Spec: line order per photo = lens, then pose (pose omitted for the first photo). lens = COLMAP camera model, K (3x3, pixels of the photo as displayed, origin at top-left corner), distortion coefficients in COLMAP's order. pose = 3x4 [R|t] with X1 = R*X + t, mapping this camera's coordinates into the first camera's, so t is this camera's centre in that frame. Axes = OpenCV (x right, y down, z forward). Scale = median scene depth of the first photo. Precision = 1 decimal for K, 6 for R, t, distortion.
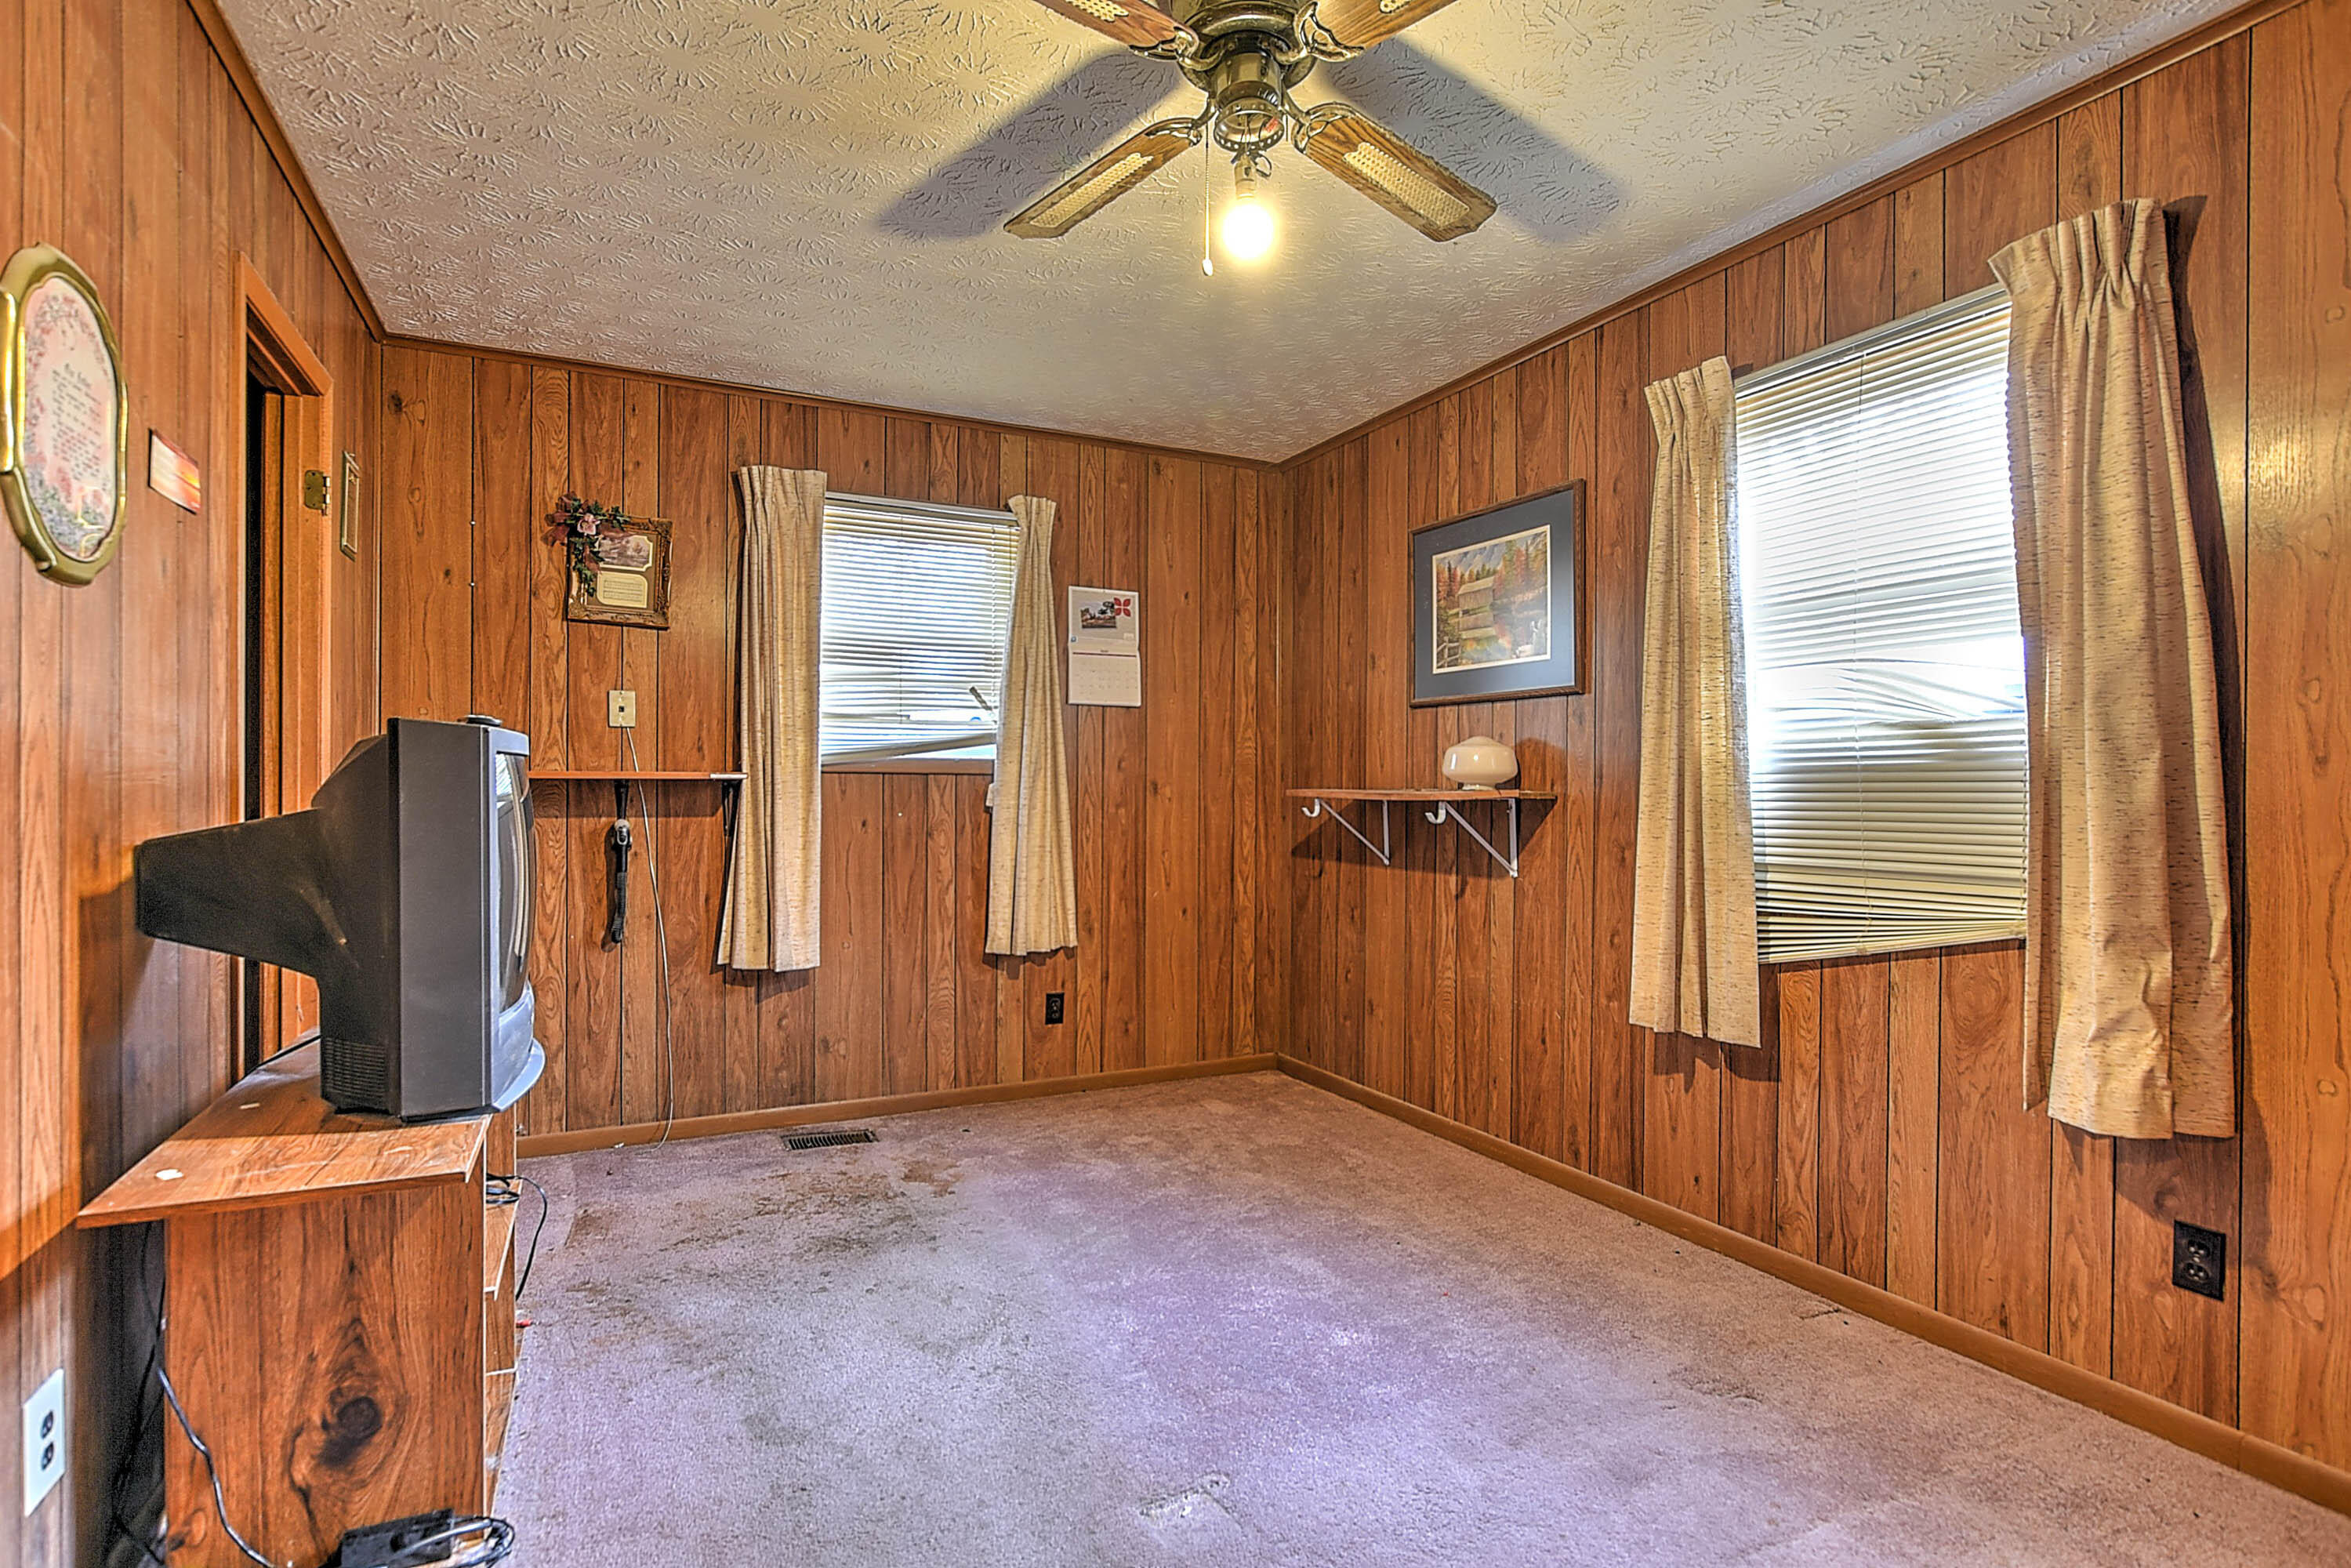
lens RADIAL K [[1148.6, 0, 1159.9], [0, 1148.6, 791.7], [0, 0, 1]] dist [-0.025320, 0.009425]
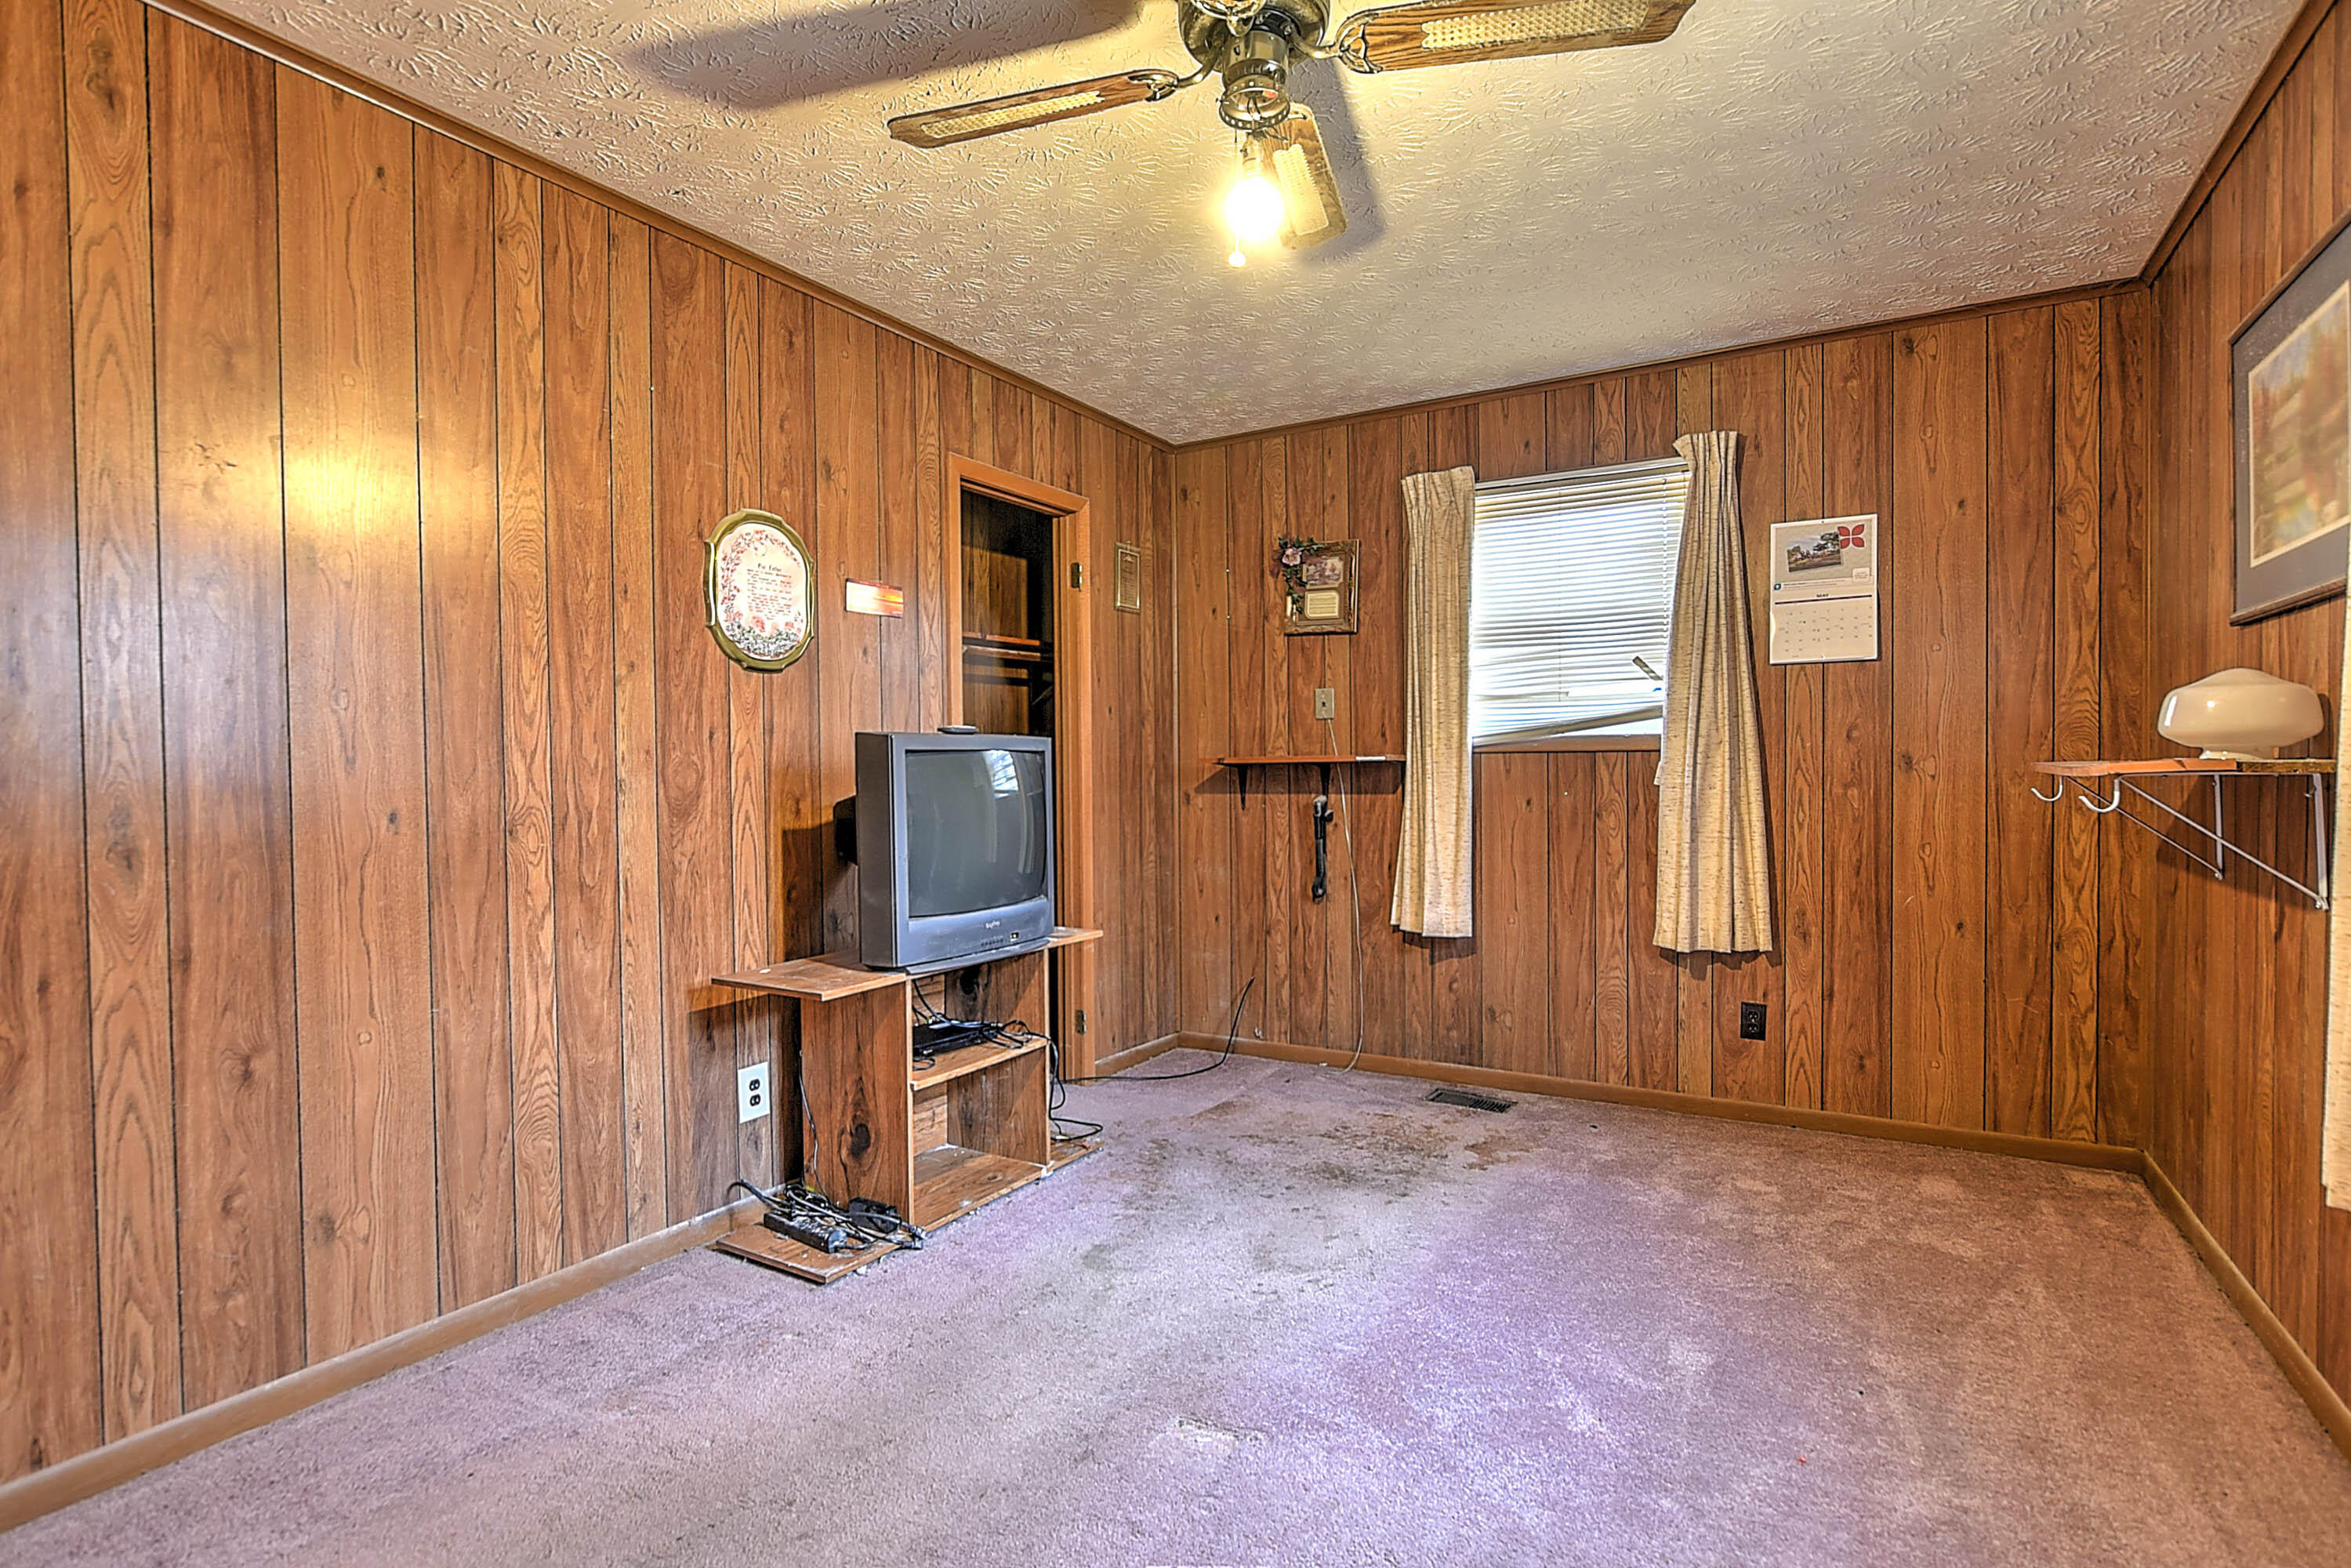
lens RADIAL K [[1148.6, 0, 1159.9], [0, 1148.6, 791.7], [0, 0, 1]] dist [-0.025320, 0.009425]
pose [[0.539222, 0.005752, -0.842144, 0.438224], [0.008477, 0.999889, 0.012257, 0.003498], [0.842121, -0.013748, 0.539114, 0.191986]]
